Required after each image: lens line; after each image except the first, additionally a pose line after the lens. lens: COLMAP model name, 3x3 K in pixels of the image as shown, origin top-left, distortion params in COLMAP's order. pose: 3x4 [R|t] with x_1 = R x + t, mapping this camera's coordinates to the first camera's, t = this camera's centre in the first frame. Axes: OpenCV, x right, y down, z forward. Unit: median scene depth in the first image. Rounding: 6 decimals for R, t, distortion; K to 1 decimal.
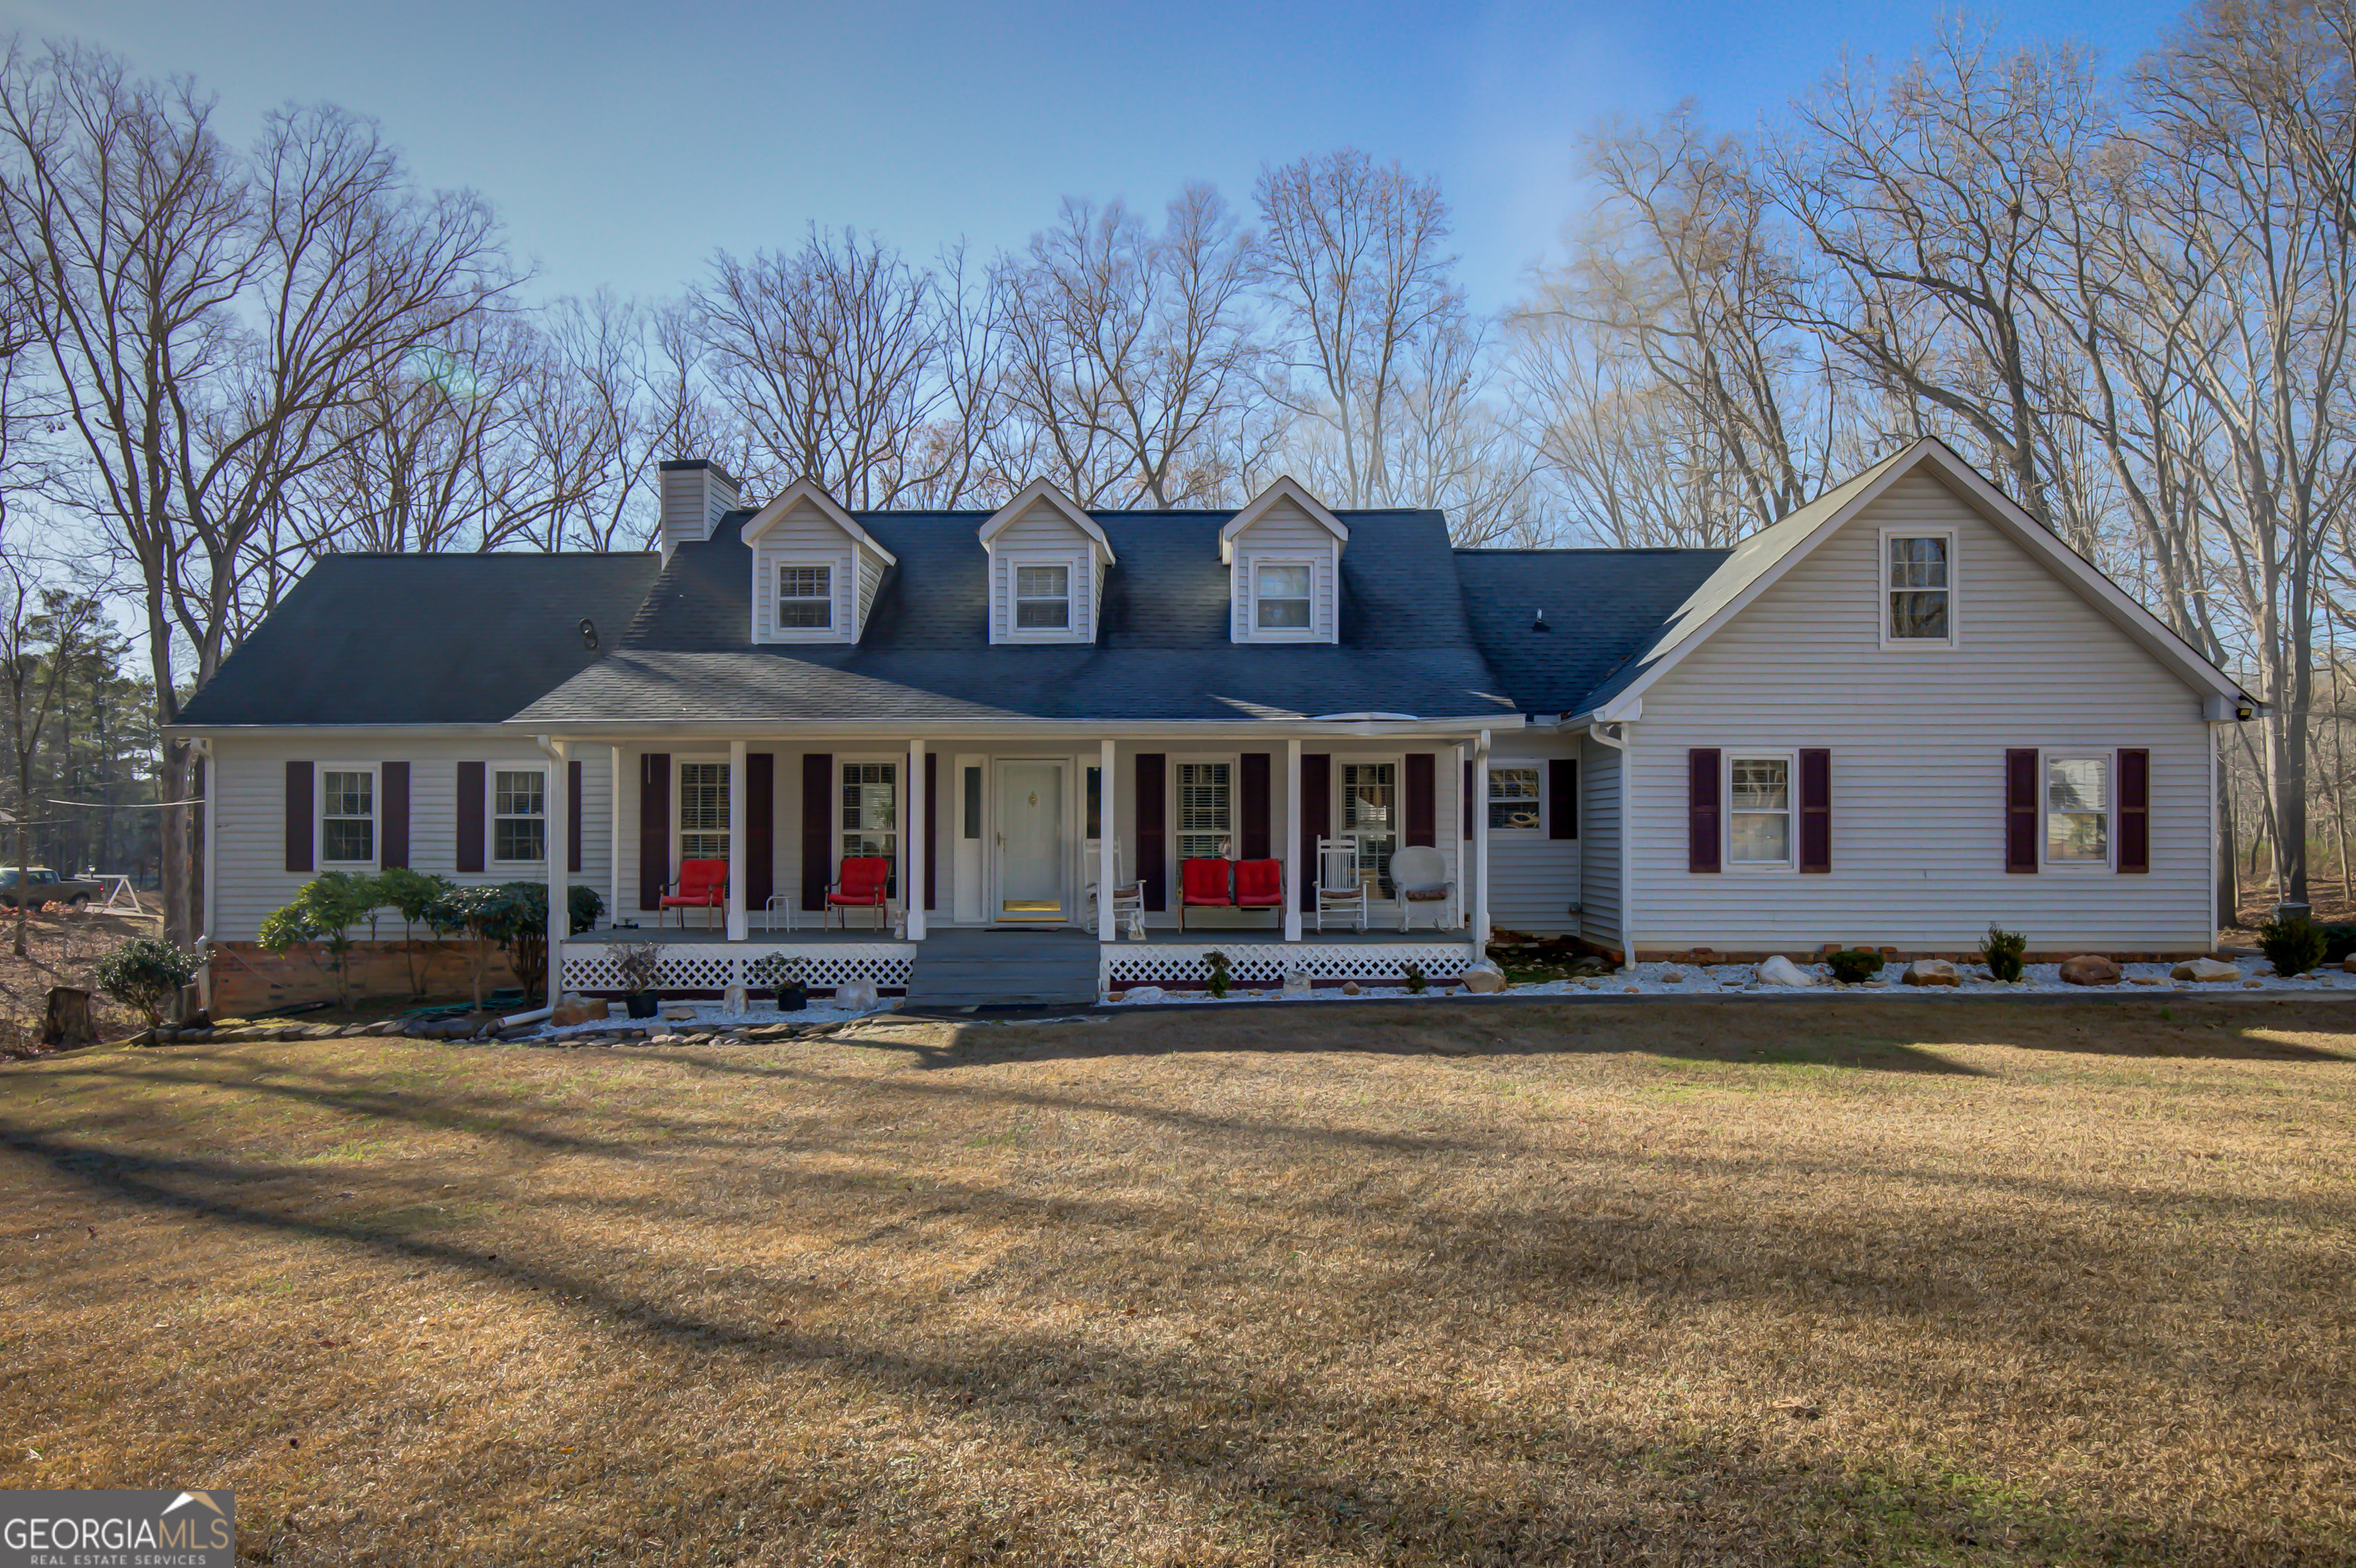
lens RADIAL K [[1501.4, 0, 1179.8], [0, 1501.4, 809.1], [0, 0, 1]] dist [0.003871, 0.000248]
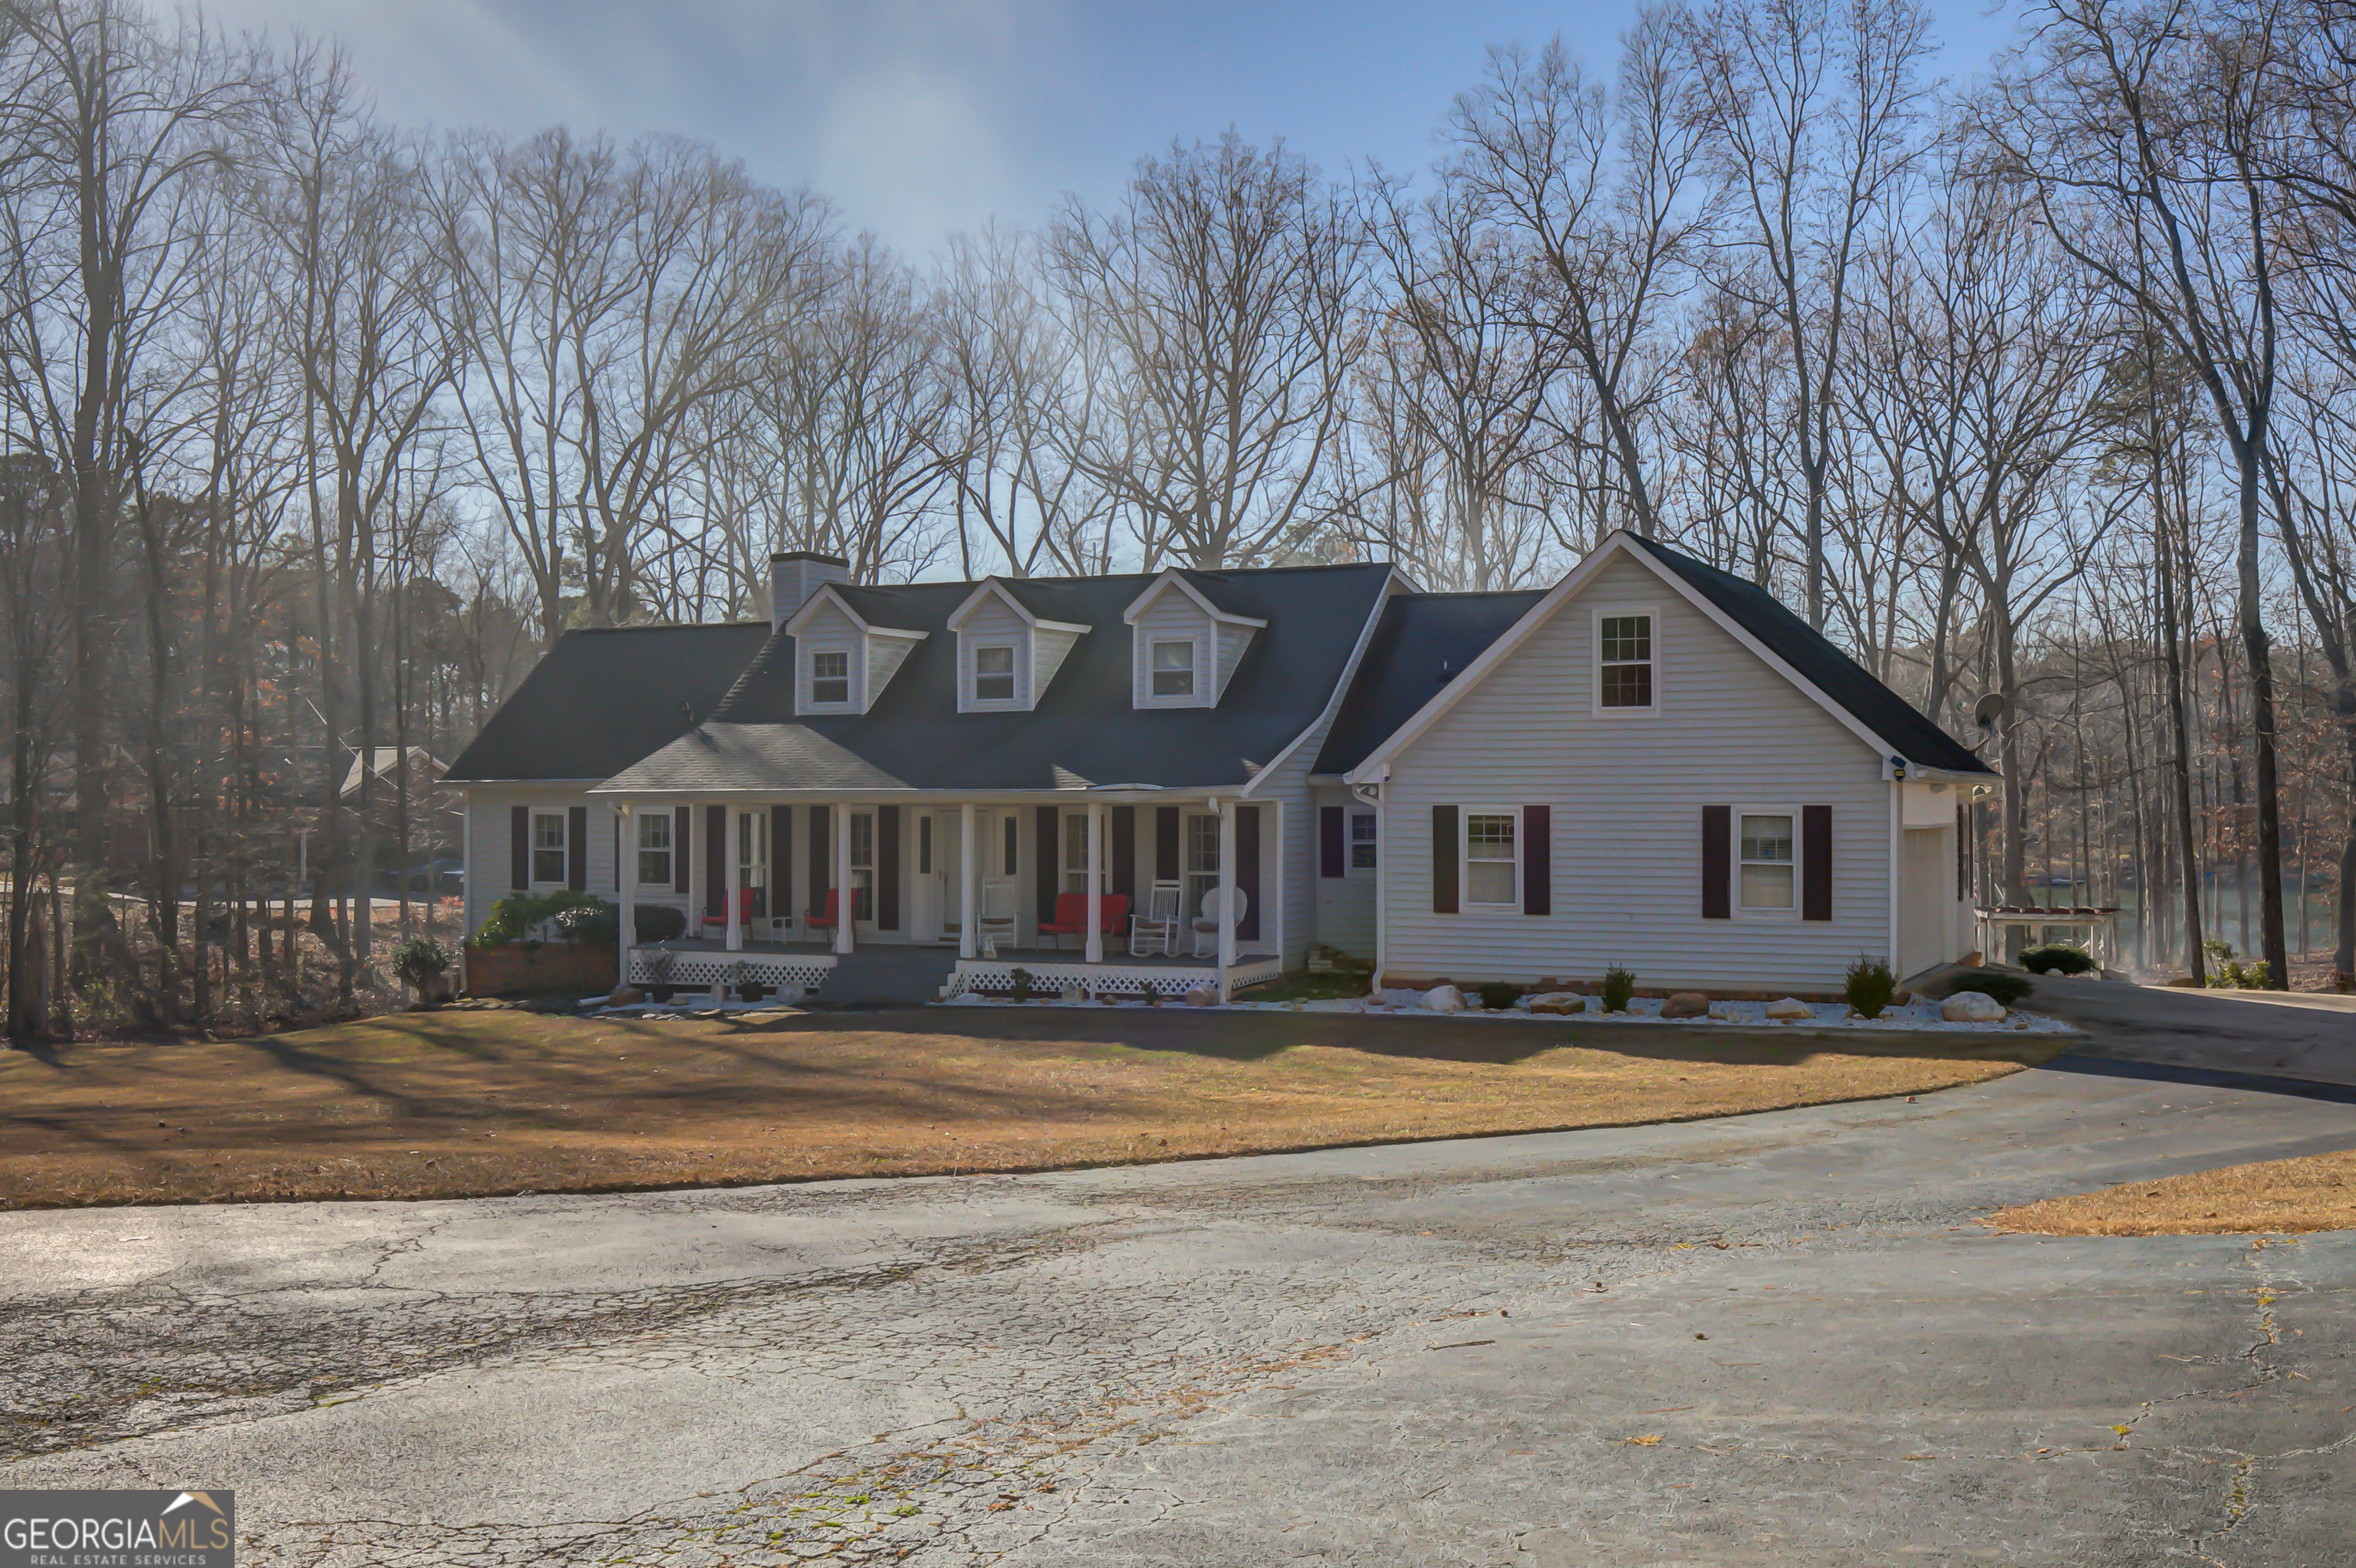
lens RADIAL K [[2356.2, 0, 1178.0], [0, 2356.2, 776.1], [0, 0, 1]] dist [0.006310, 0.000000]
pose [[0.908987, -0.005547, -0.416787, 0.919191], [0.010319, 0.999904, 0.009196, -0.081697], [0.416697, -0.012660, 0.908958, -0.734559]]
